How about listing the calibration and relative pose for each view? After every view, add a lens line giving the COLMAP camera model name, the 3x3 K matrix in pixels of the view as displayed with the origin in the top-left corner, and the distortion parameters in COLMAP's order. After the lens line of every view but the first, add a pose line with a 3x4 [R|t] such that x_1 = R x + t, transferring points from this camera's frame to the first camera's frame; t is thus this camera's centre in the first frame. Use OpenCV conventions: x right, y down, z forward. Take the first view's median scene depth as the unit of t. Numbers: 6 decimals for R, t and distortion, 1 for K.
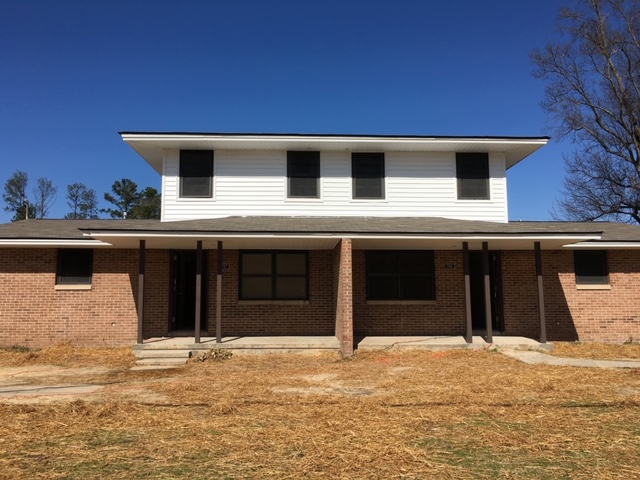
lens RADIAL K [[536.7, 0, 320.0], [0, 536.7, 240.0], [0, 0, 1]] dist [0.071342, -0.113260]
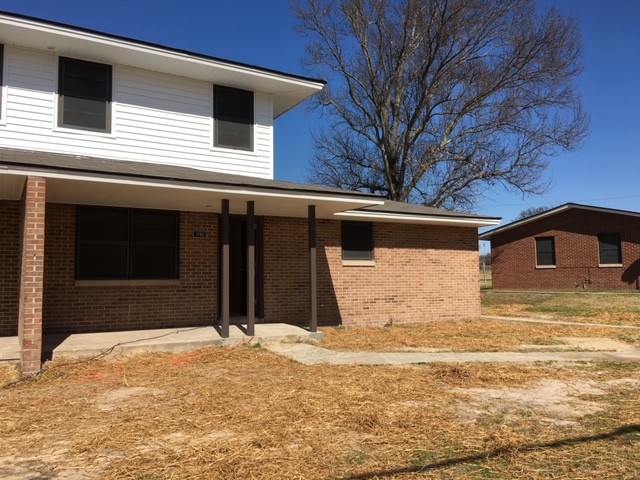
lens RADIAL K [[536.7, 0, 320.0], [0, 536.7, 240.0], [0, 0, 1]] dist [0.071342, -0.113260]
pose [[0.884917, 0.031574, 0.464678, 0.041507], [-0.050885, 0.998281, 0.029071, 0.027453], [-0.462961, -0.049370, 0.885002, 0.264770]]
